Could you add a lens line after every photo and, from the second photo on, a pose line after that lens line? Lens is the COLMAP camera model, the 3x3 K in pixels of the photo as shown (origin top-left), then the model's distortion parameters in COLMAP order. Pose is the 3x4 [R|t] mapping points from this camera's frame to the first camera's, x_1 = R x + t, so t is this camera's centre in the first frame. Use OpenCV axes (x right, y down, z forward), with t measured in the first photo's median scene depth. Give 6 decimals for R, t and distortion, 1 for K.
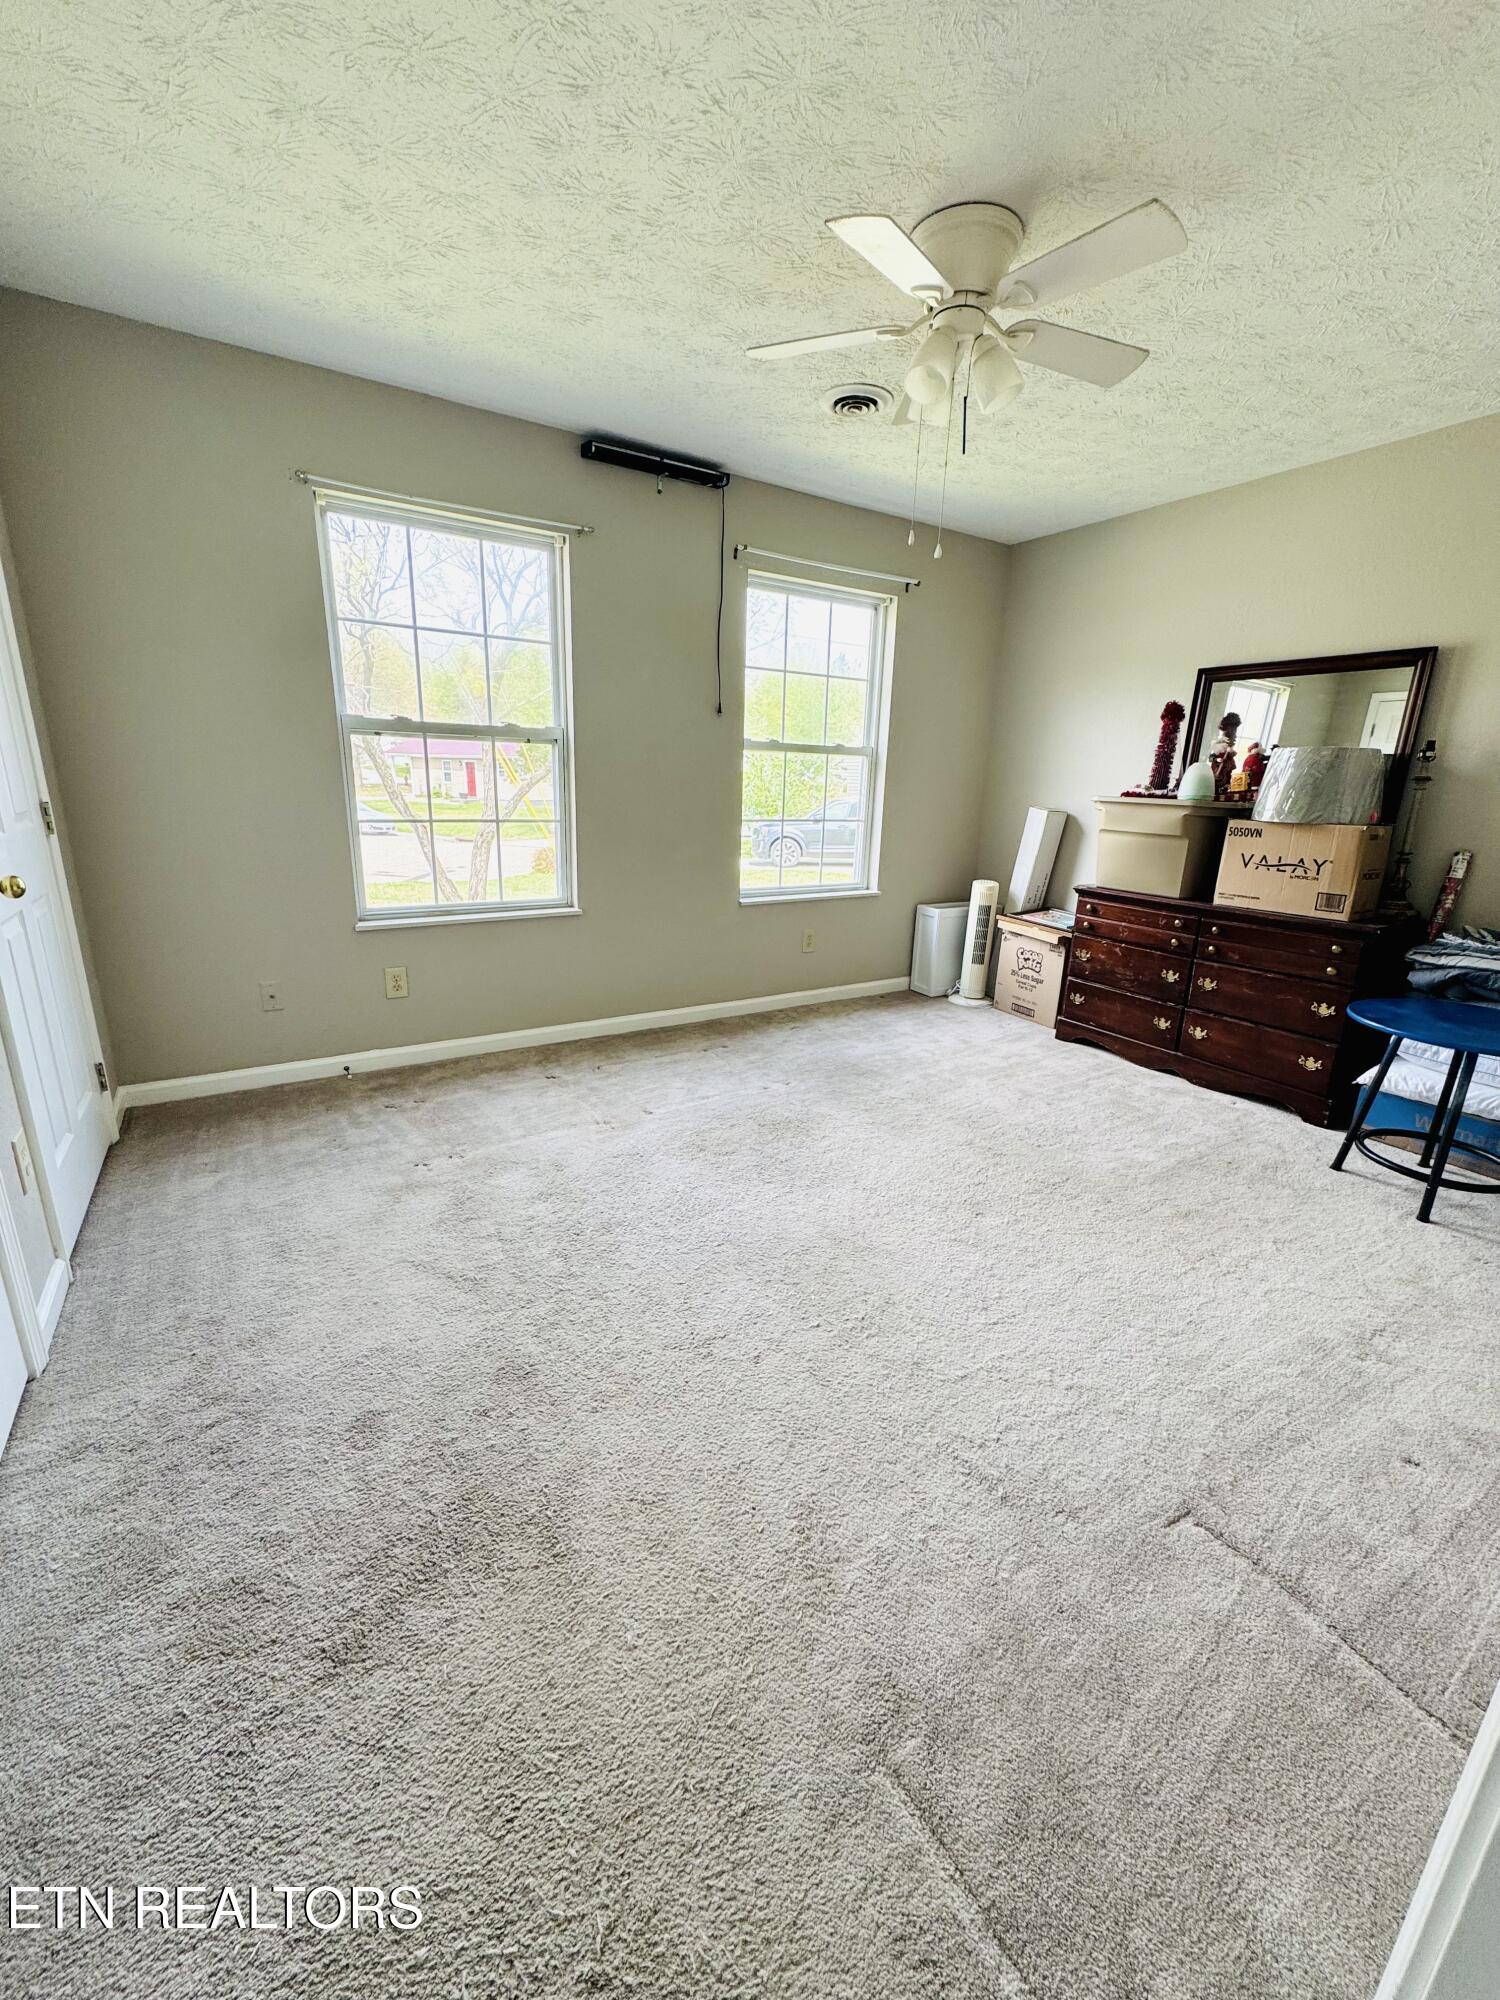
lens RADIAL K [[793.2, 0, 750.0], [0, 793.2, 1000.0], [0, 0, 1]] dist [-0.002441, -0.000059]
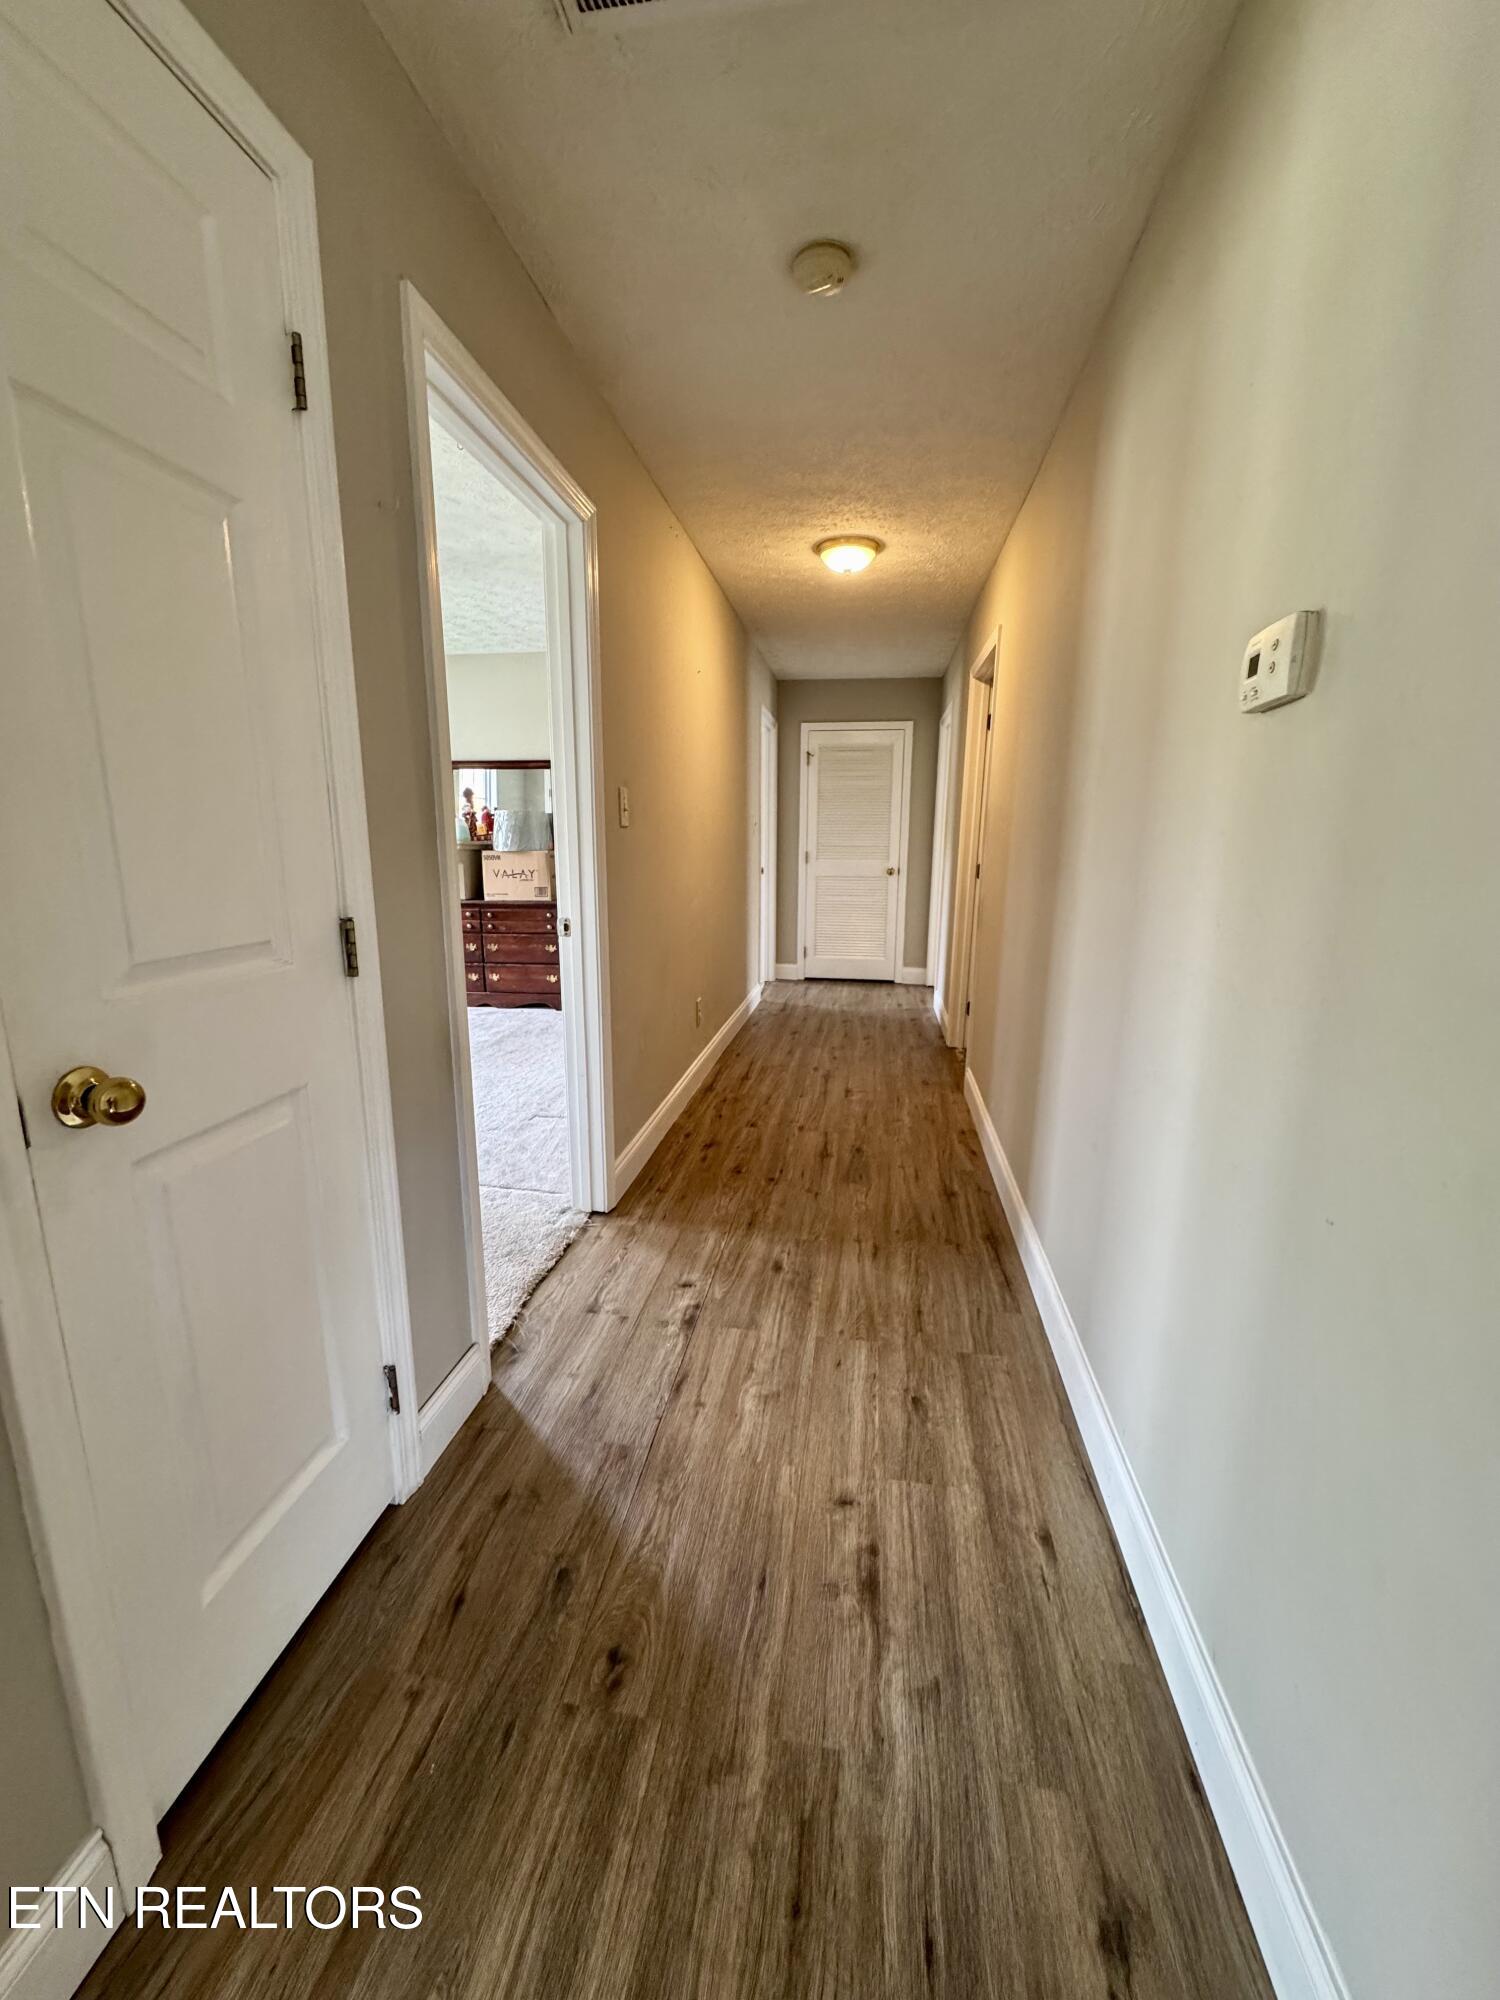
lens RADIAL K [[793.2, 0, 750.0], [0, 793.2, 1000.0], [0, 0, 1]] dist [-0.002441, -0.000059]
pose [[0.648777, -0.176800, 0.740155, -0.336973], [0.218564, 0.974948, 0.041304, 0.139059], [-0.728916, 0.134974, 0.671166, -0.517528]]
